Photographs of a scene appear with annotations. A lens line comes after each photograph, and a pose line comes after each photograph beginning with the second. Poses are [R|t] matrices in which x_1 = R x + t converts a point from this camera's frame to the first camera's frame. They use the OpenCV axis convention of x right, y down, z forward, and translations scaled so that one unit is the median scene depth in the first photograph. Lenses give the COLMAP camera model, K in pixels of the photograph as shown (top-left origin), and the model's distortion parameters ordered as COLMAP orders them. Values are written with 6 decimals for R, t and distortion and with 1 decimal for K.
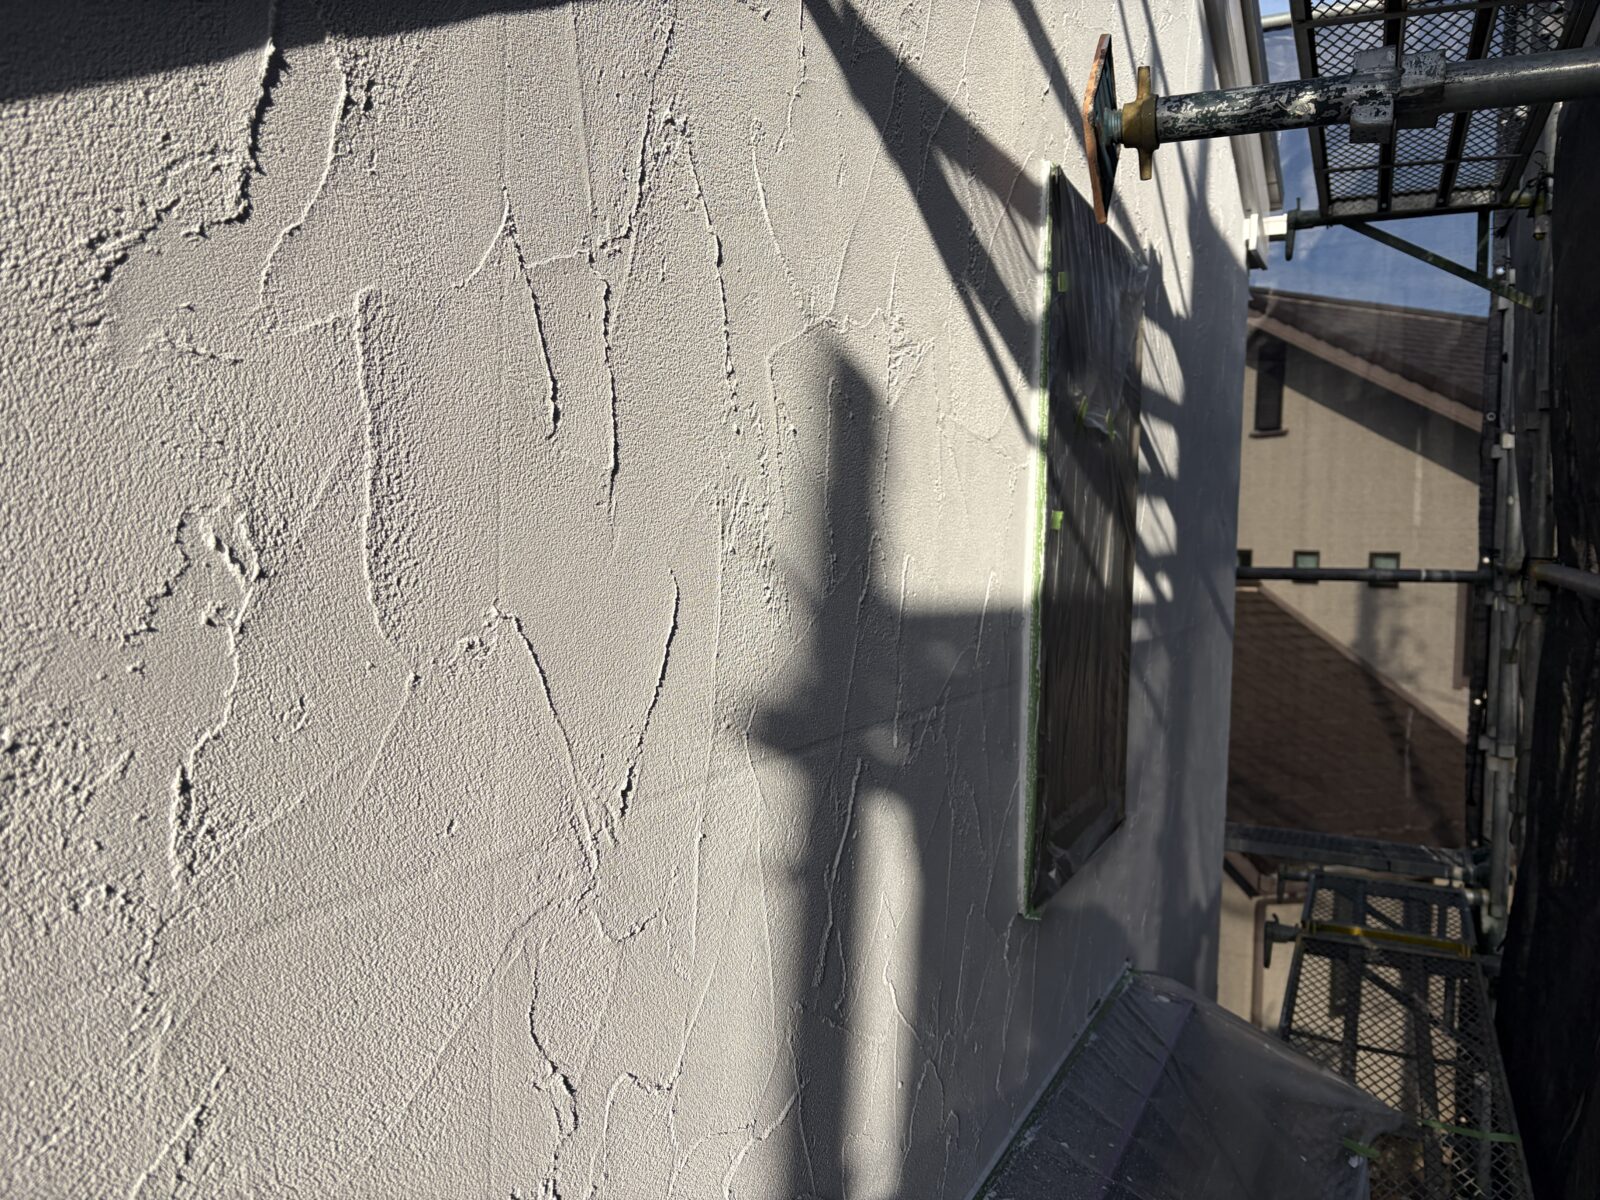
lens RADIAL K [[1212.4, 0, 813.2], [0, 1212.4, 595.5], [0, 0, 1]] dist [0.017132, -0.035741]
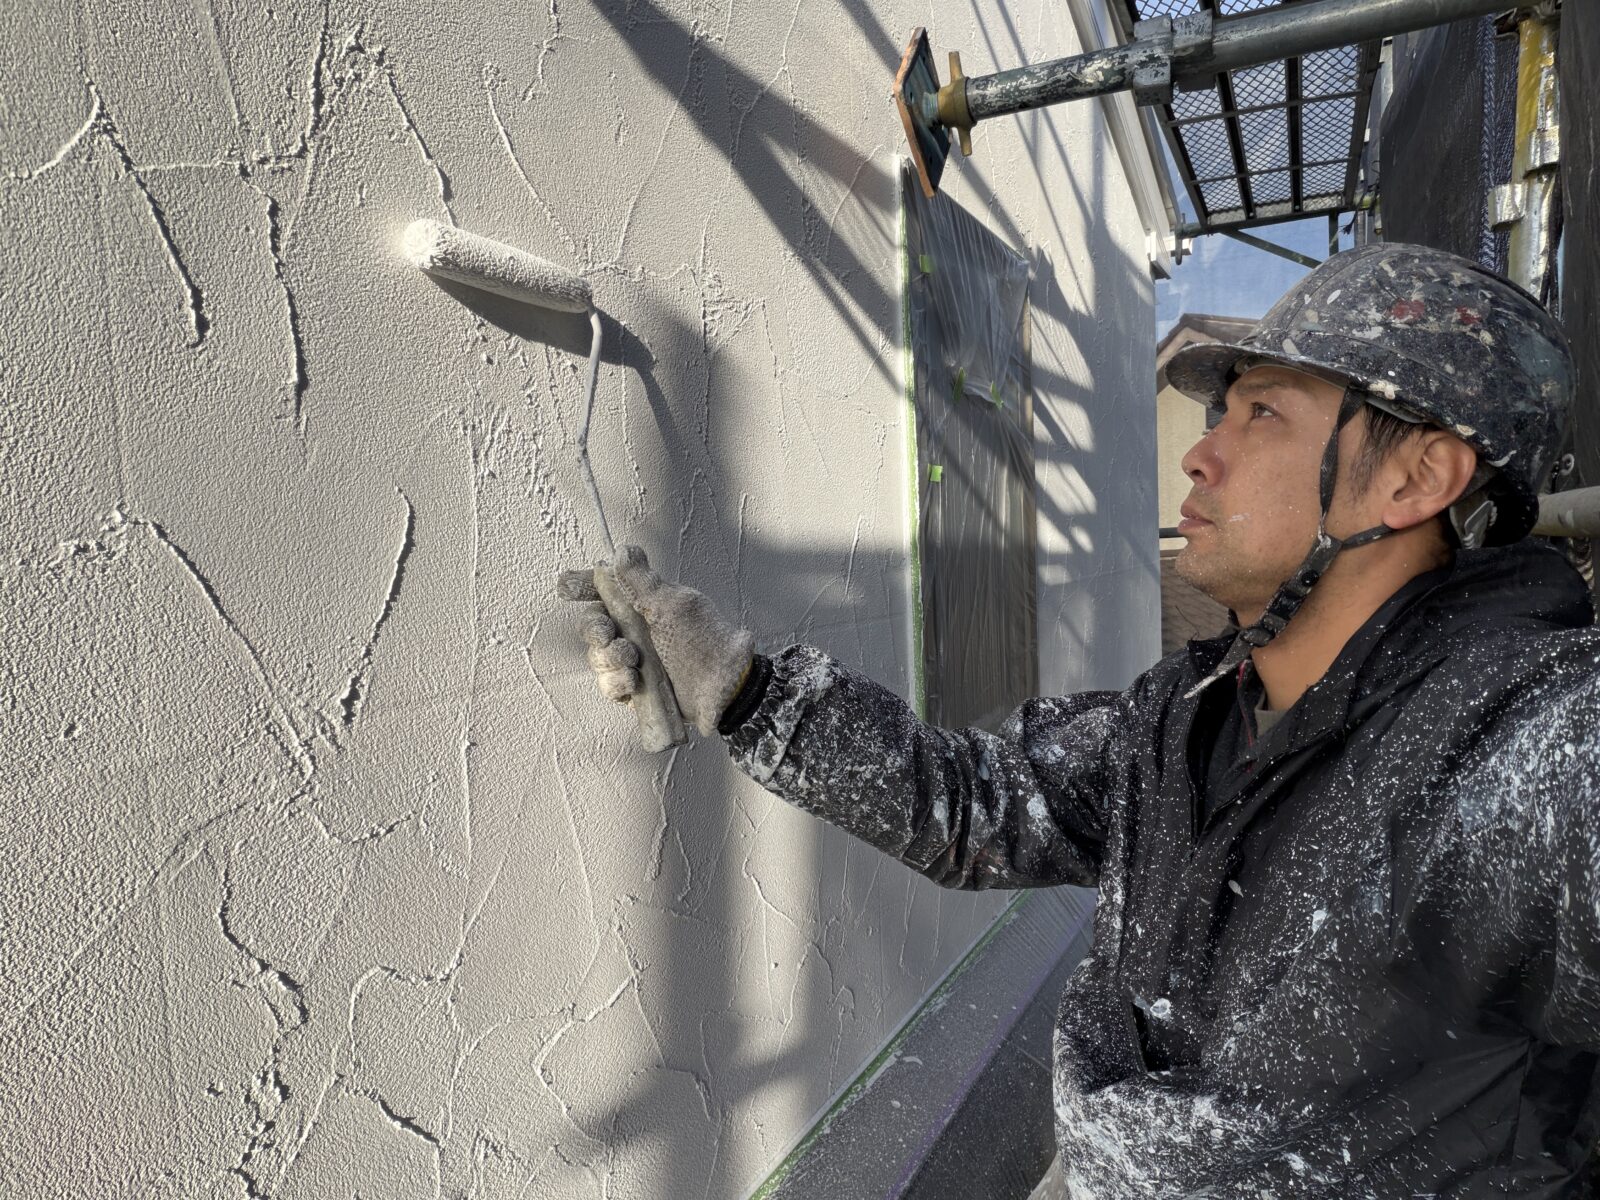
lens RADIAL K [[938.7, 0, 855.1], [0, 938.7, 595.2], [0, 0, 1]] dist [-0.030516, 0.010107]
pose [[0.998602, -0.040781, -0.033632, 0.205786], [0.041270, 0.999050, 0.013964, 0.052372], [0.033031, -0.015332, 0.999337, 0.146341]]
